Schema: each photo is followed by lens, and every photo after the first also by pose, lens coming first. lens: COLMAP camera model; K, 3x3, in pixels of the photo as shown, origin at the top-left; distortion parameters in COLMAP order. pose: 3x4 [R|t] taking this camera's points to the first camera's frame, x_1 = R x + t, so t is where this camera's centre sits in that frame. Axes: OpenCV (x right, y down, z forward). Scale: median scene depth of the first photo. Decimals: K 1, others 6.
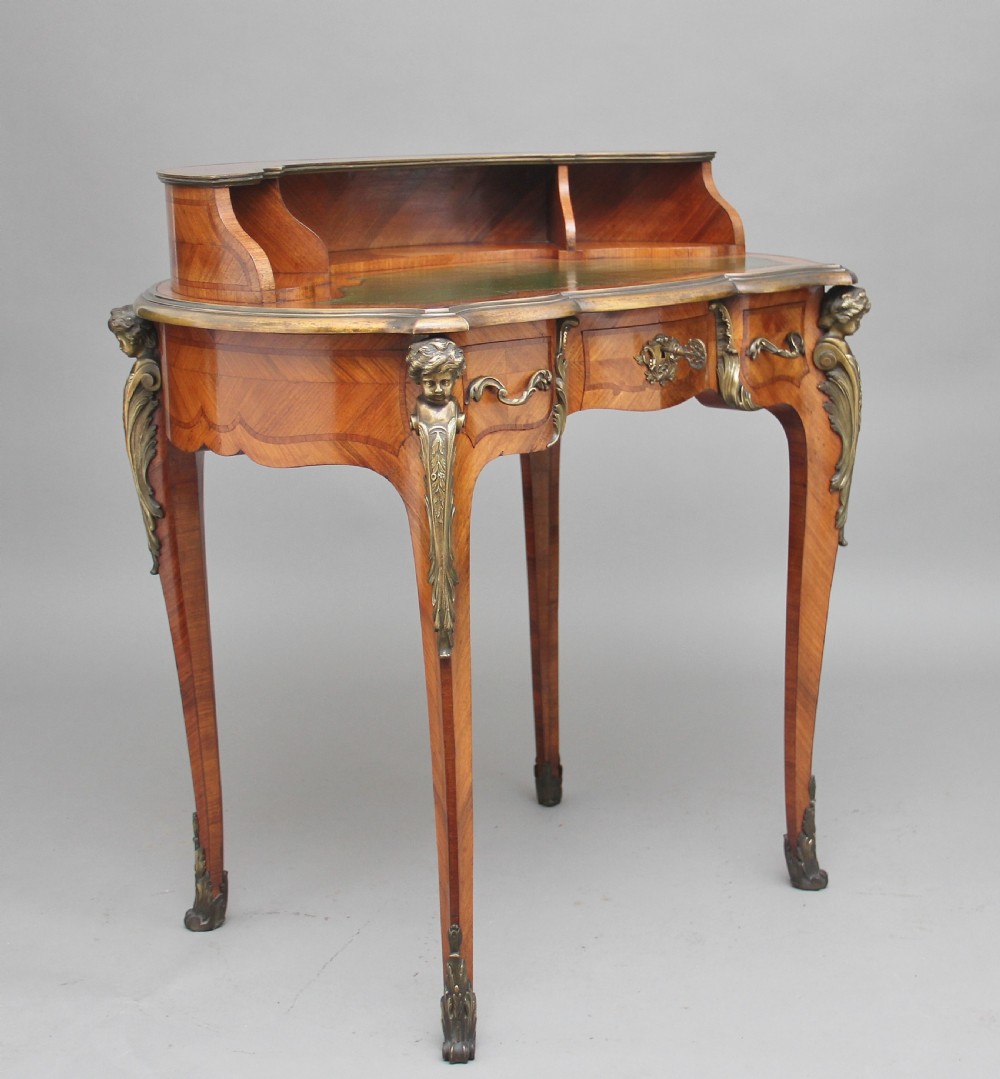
lens RADIAL K [[1964.3, 0, 584.2], [0, 1964.3, 512.1], [0, 0, 1]] dist [-0.035283, 0.008809]
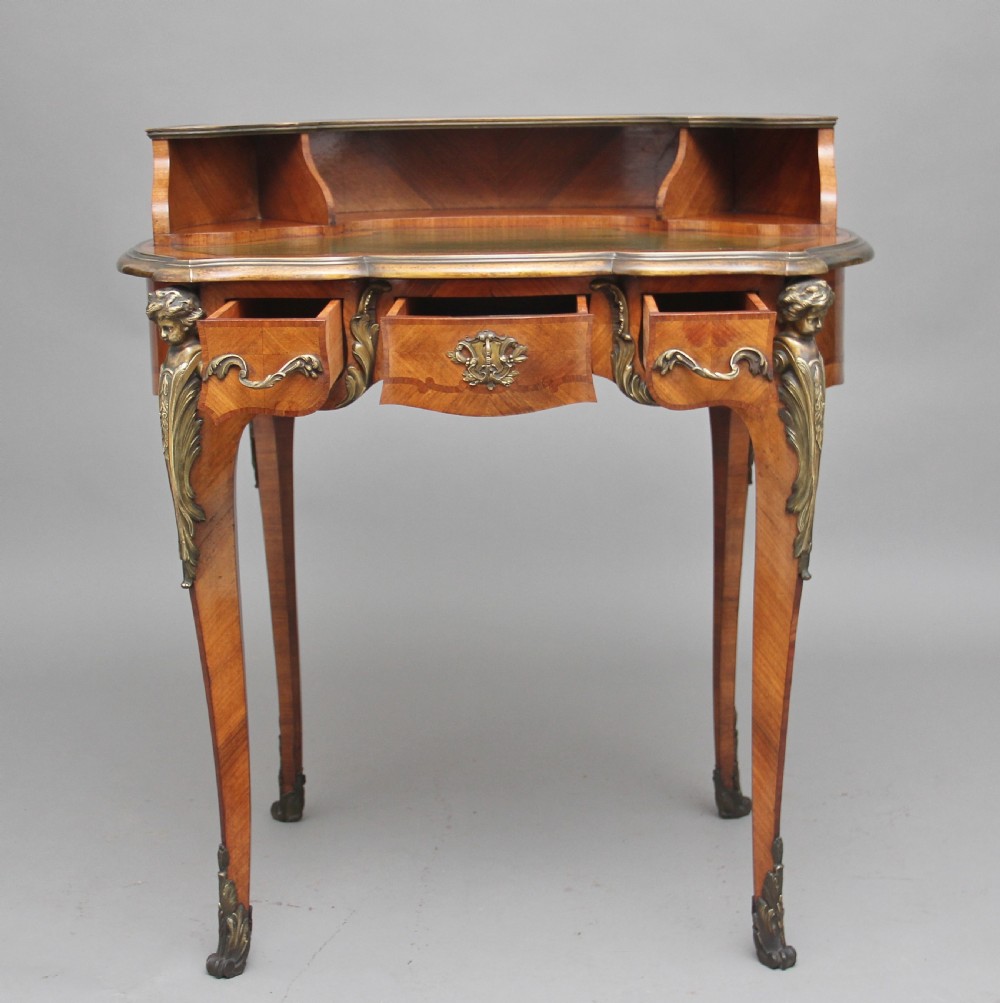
lens RADIAL K [[2078.0, 0, 521.2], [0, 2078.0, 506.2], [0, 0, 1]] dist [0.013158, 0.048035]
pose [[0.691652, 0.154475, -0.705518, 0.804542], [-0.143941, 0.986745, 0.074938, -0.076400], [0.707742, 0.049722, 0.704719, 0.315118]]
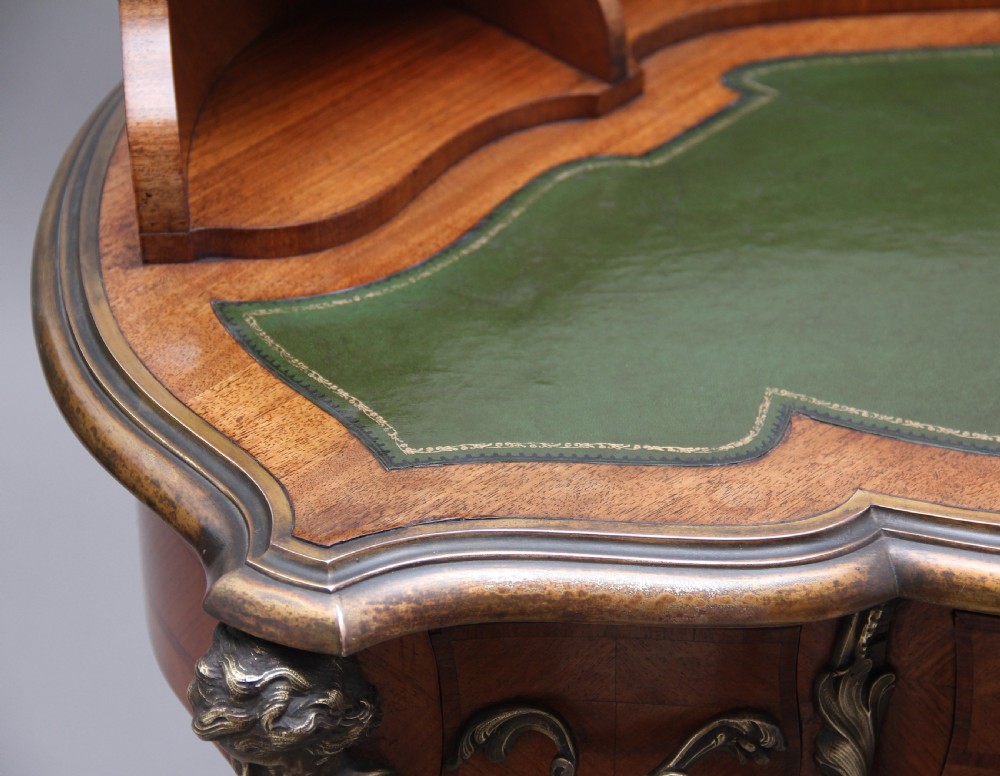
lens RADIAL K [[2826.7, 0, 558.0], [0, 2826.7, 388.4], [0, 0, 1]] dist [0.331018, -0.090734]
pose [[0.732018, 0.370636, -0.571645, 0.204114], [-0.149661, 0.906056, 0.395808, -0.300379], [0.664643, -0.204185, 0.718720, 0.637851]]
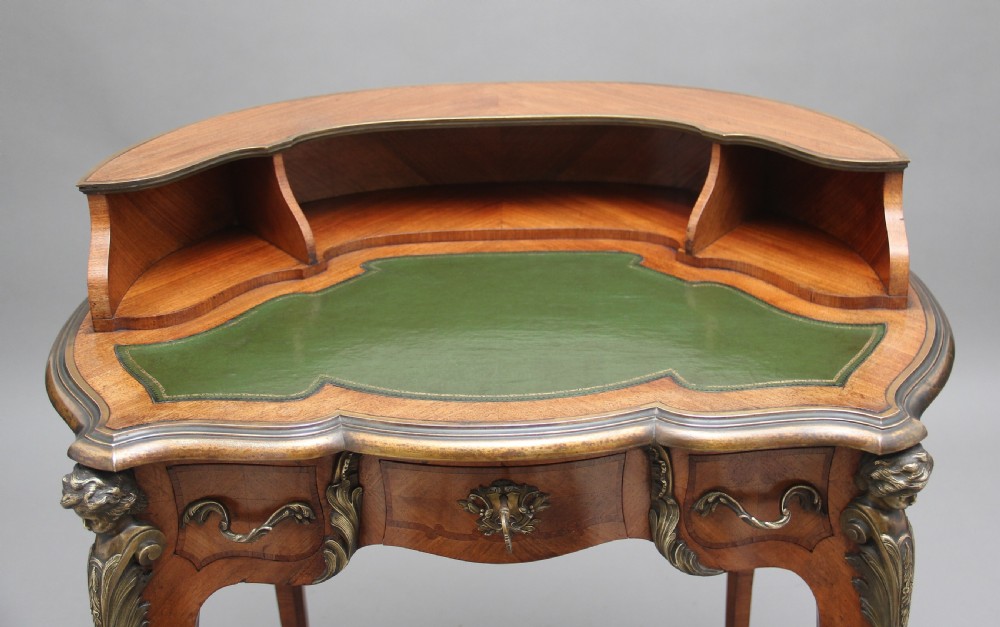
lens RADIAL K [[1341.7, 0, 542.0], [0, 1341.7, 277.5], [0, 0, 1]] dist [-0.026731, 0.333819]
pose [[0.711485, 0.274847, -0.646721, 0.376972], [-0.134697, 0.956612, 0.258360, -0.312928], [0.689671, -0.096708, 0.717636, 0.670383]]
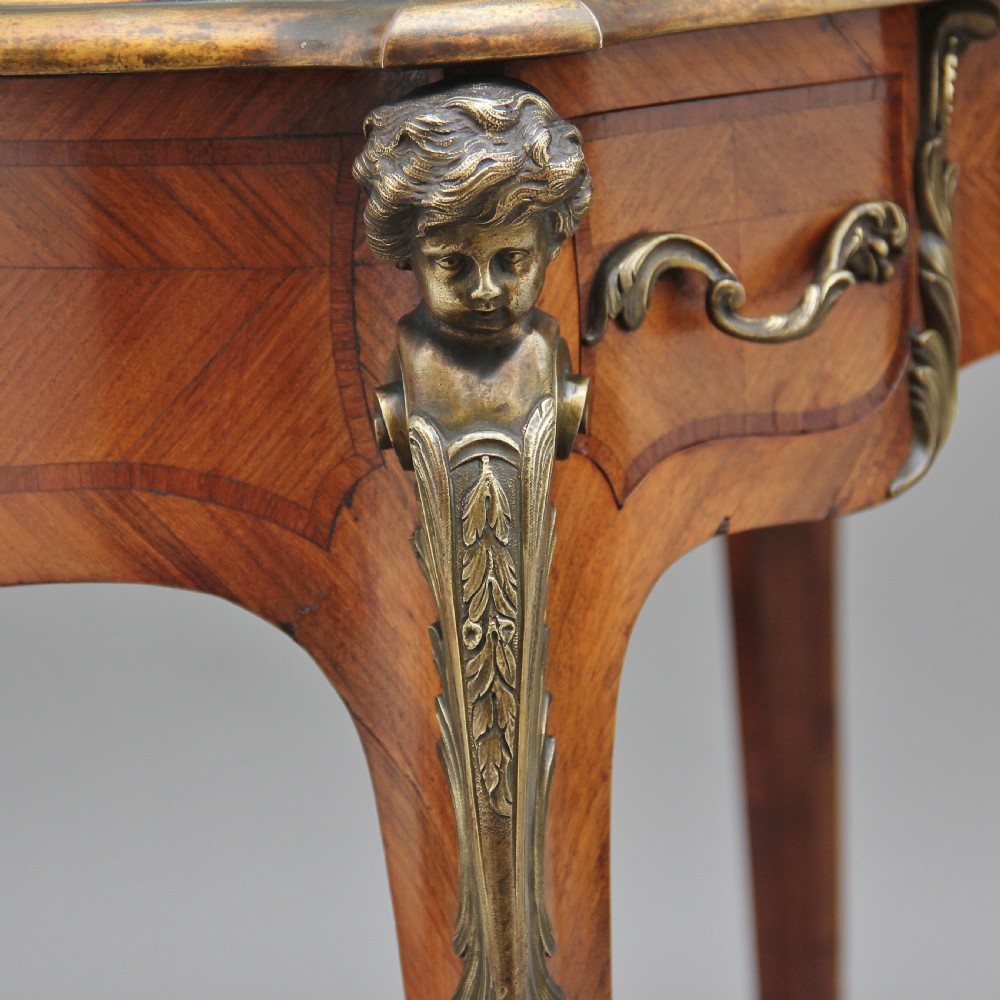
lens RADIAL K [[4154.0, 0, 500.0], [0, 4154.0, 500.0], [0, 0, 1]] dist [0.291737, 4.492771]
pose [[0.998309, -0.017568, -0.055419, -0.039971], [0.017211, 0.999828, -0.006913, -0.029186], [0.055531, 0.005948, 0.998439, 0.432484]]
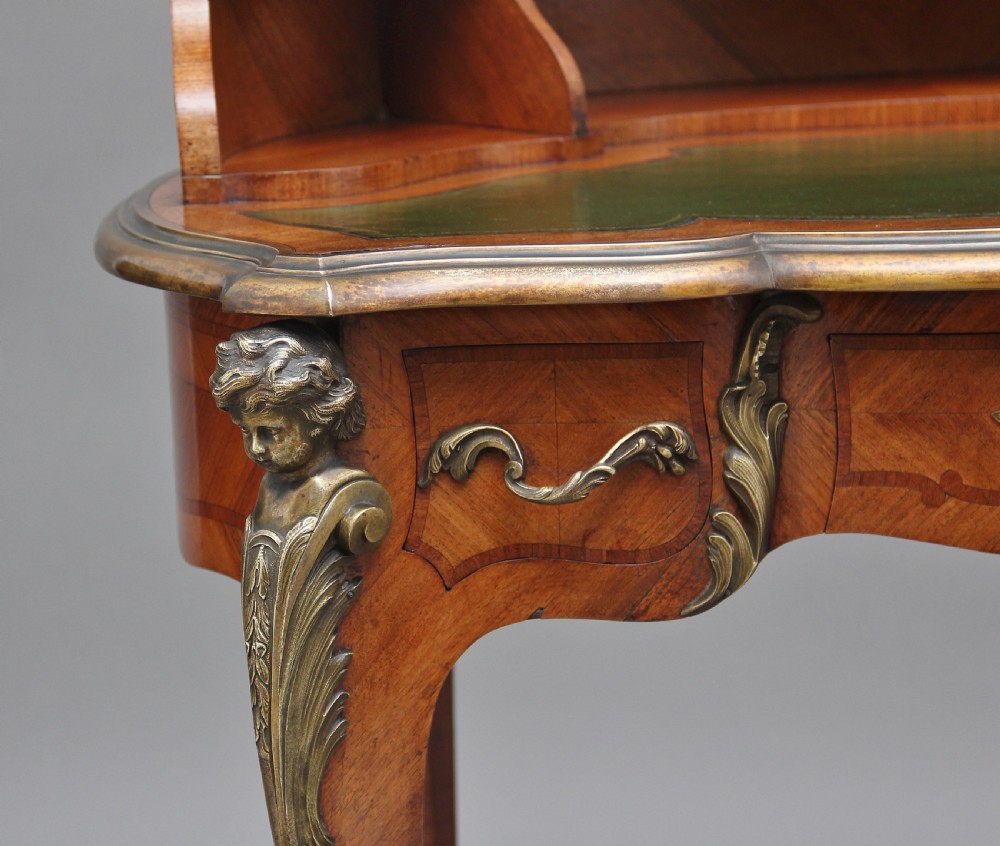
lens RADIAL K [[3286.2, 0, 452.2], [0, 3286.2, 422.1], [0, 0, 1]] dist [0.395787, 1.314617]
pose [[0.690448, 0.127597, -0.712040, 0.421804], [-0.120475, 0.990856, 0.060739, -0.106600], [0.713280, 0.043846, 0.699507, 0.490049]]
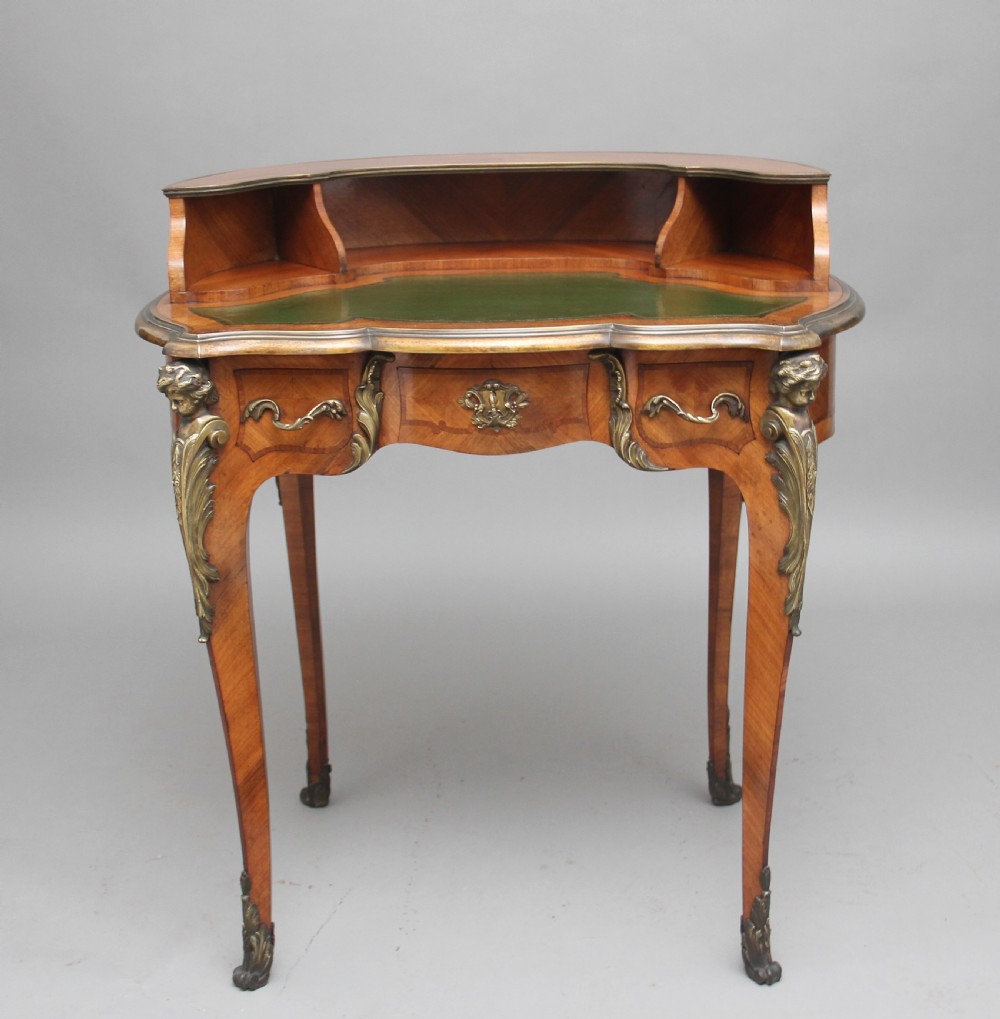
lens RADIAL K [[1752.2, 0, 515.1], [0, 1752.2, 512.9], [0, 0, 1]] dist [-0.069935, 0.109976]
pose [[0.677405, 0.215758, -0.703258, 0.698658], [-0.139665, 0.976353, 0.165012, -0.177786], [0.722230, -0.013560, 0.691520, 0.420157]]
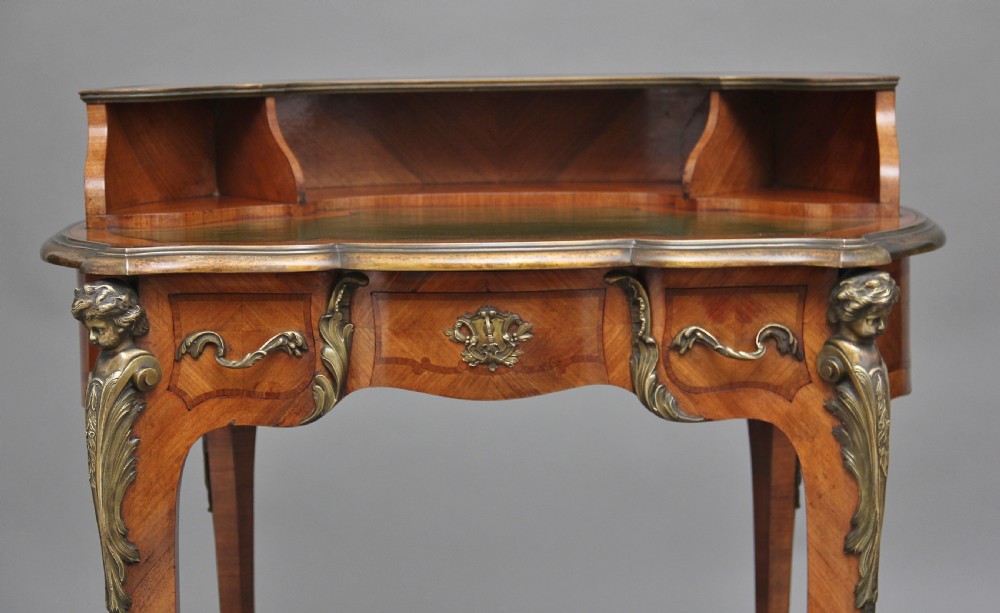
lens RADIAL K [[2303.4, 0, 508.8], [0, 2303.4, 291.8], [0, 0, 1]] dist [0.331646, 0.341994]
pose [[0.684274, 0.092452, -0.723341, 0.751088], [-0.144519, 0.989449, -0.010250, -0.091280], [0.714761, 0.111550, 0.690415, 0.370156]]
